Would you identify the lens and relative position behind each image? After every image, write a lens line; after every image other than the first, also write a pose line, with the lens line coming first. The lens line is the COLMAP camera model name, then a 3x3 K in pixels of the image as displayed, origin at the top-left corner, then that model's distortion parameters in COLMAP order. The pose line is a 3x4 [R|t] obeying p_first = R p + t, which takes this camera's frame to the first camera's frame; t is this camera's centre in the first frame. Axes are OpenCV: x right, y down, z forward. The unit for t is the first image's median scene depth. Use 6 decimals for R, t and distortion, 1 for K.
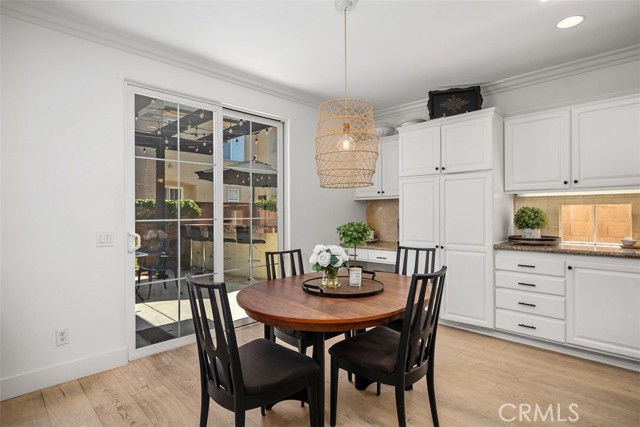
lens RADIAL K [[346.2, 0, 318.4], [0, 346.2, 212.9], [0, 0, 1]] dist [-0.002154, 0.001085]
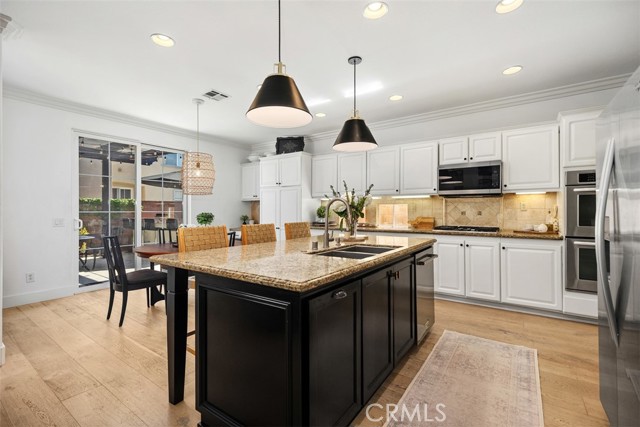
lens RADIAL K [[291.5, 0, 320.6], [0, 291.5, 211.7], [0, 0, 1]] dist [0.003381, 0.000130]
pose [[0.983061, 0.004441, 0.183226, 0.279663], [-0.005500, 0.999971, 0.005275, 0.005284], [-0.183198, -0.006194, 0.983057, -0.468346]]
